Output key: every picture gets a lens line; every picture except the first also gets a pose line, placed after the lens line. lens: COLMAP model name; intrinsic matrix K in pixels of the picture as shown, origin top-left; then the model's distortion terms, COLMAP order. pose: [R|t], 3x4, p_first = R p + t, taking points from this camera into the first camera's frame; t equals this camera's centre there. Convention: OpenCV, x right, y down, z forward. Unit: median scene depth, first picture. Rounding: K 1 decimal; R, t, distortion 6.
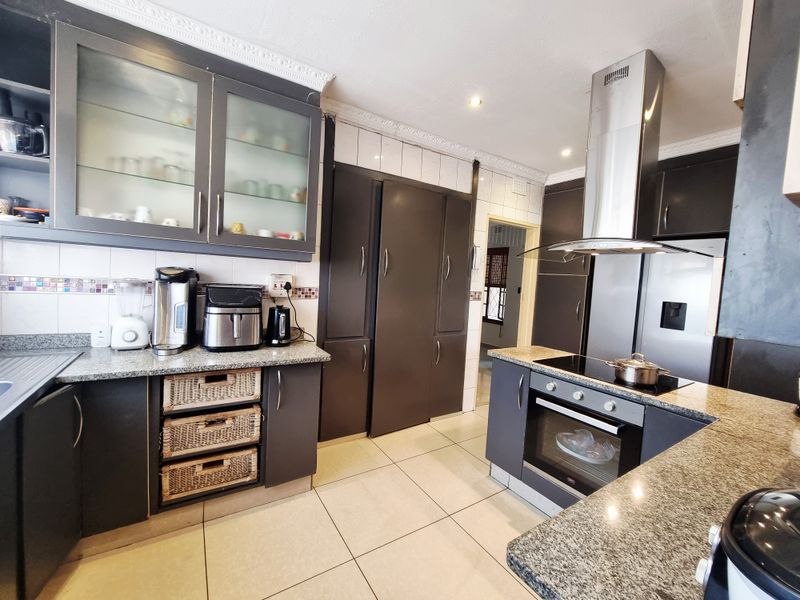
lens RADIAL K [[330.2, 0, 400.3], [0, 330.2, 296.4], [0, 0, 1]] dist [-0.002008, -0.000357]
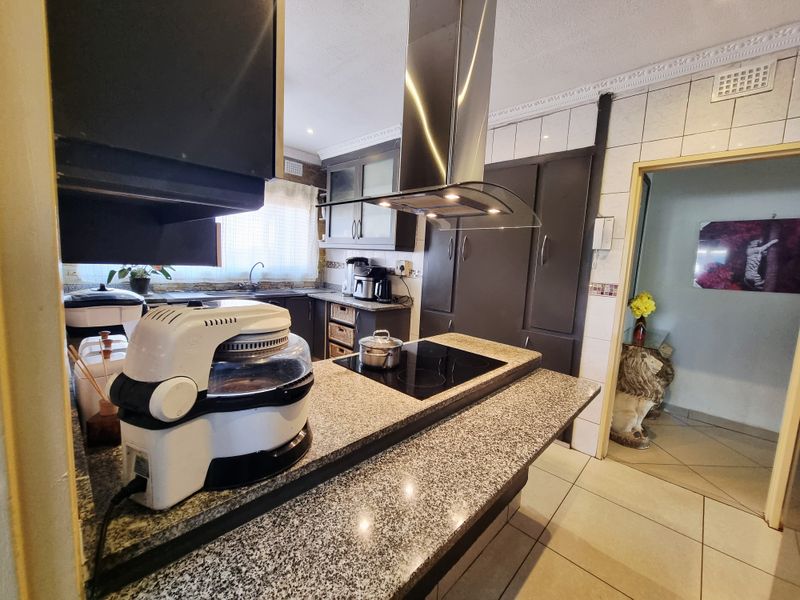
lens RADIAL K [[330.2, 0, 400.2], [0, 330.2, 298.4], [0, 0, 1]] dist [-0.002008, -0.000357]
pose [[0.249109, 0.071557, -0.965828, 1.450804], [-0.098699, 0.993950, 0.048183, 0.046142], [0.963433, 0.083323, 0.254664, 0.770669]]
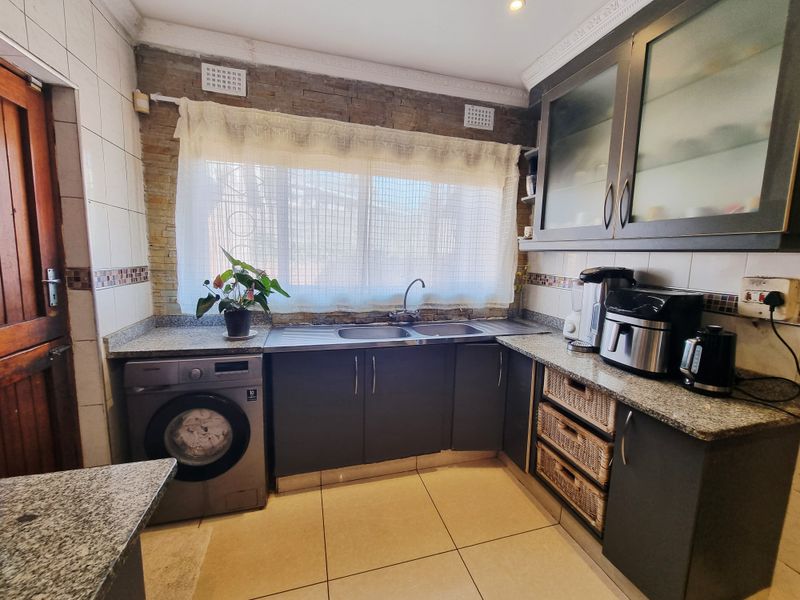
lens RADIAL K [[330.2, 0, 398.3], [0, 330.2, 296.6], [0, 0, 1]] dist [-0.002008, -0.000357]
pose [[-0.285307, 0.058391, -0.956656, 0.432350], [-0.094722, 0.991538, 0.088769, -0.031082], [0.953744, 0.115942, -0.277362, 0.711434]]
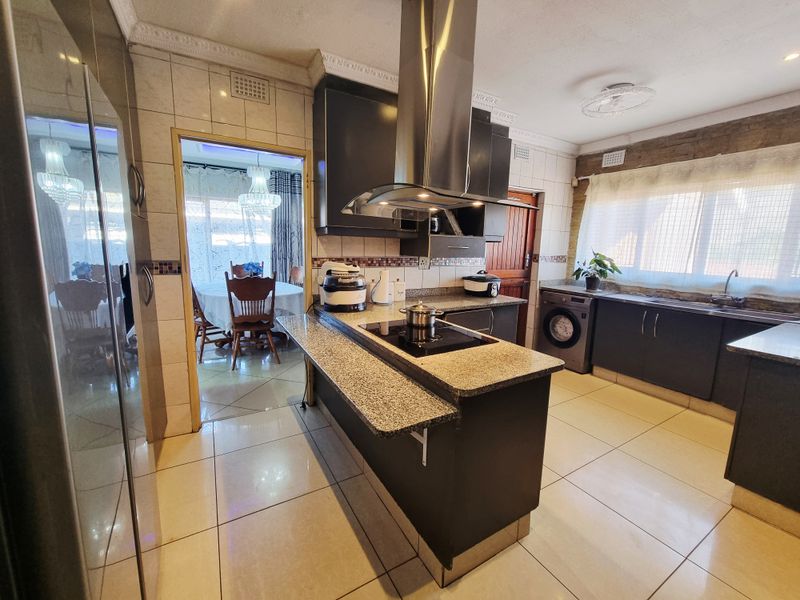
lens RADIAL K [[330.2, 0, 403.4], [0, 330.2, 296.8], [0, 0, 1]] dist [-0.002008, -0.000357]
pose [[-0.996505, -0.080743, 0.021387, 0.718109], [-0.074452, 0.974697, 0.210768, -0.080155], [-0.037864, 0.208439, -0.977302, 2.033835]]
